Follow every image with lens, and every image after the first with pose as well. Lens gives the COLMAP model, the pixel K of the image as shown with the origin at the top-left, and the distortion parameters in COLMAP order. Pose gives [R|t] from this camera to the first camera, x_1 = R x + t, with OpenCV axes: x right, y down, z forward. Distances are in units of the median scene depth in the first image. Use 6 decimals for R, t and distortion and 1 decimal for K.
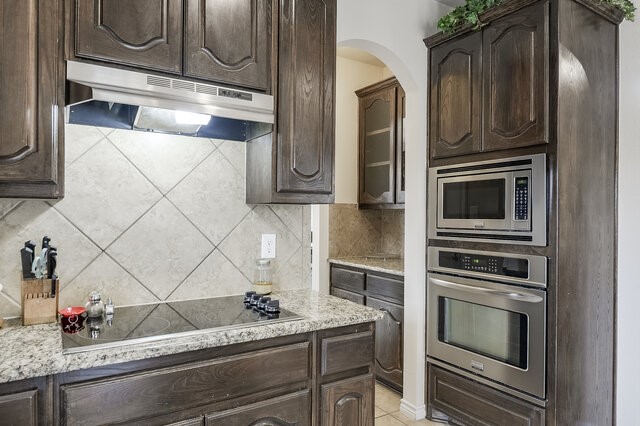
lens RADIAL K [[420.1, 0, 319.5], [0, 420.1, 222.3], [0, 0, 1]] dist [-0.002181, -0.000278]
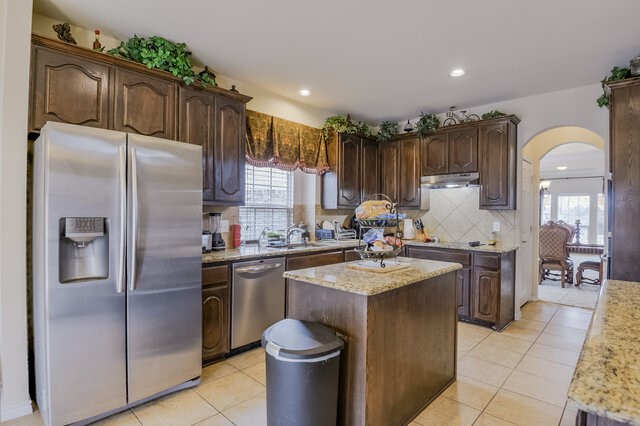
lens RADIAL K [[334.1, 0, 320.0], [0, 334.1, 213.0], [0, 0, 1]] dist [-0.000413, -0.040853]
pose [[0.209042, -0.016796, -0.977762, 2.067352], [-0.034720, 0.999095, -0.024586, 0.079507], [0.977290, 0.039087, 0.208269, -0.576836]]
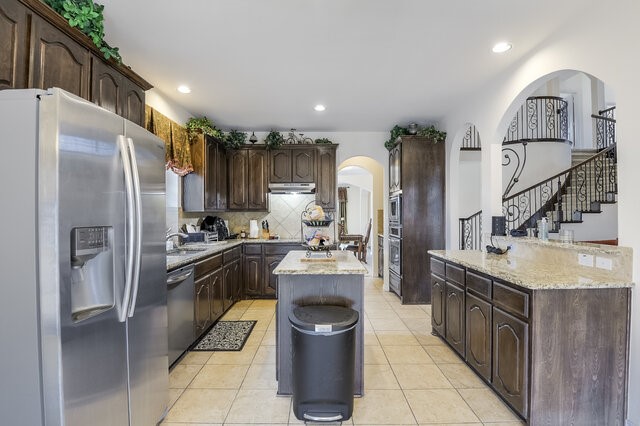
lens RADIAL K [[334.1, 0, 320.0], [0, 334.1, 213.0], [0, 0, 1]] dist [-0.000413, -0.040853]
pose [[0.845379, -0.025206, -0.533572, 1.668971], [0.004654, 0.999196, -0.039828, 0.097698], [0.534146, 0.031186, 0.844817, -1.663581]]
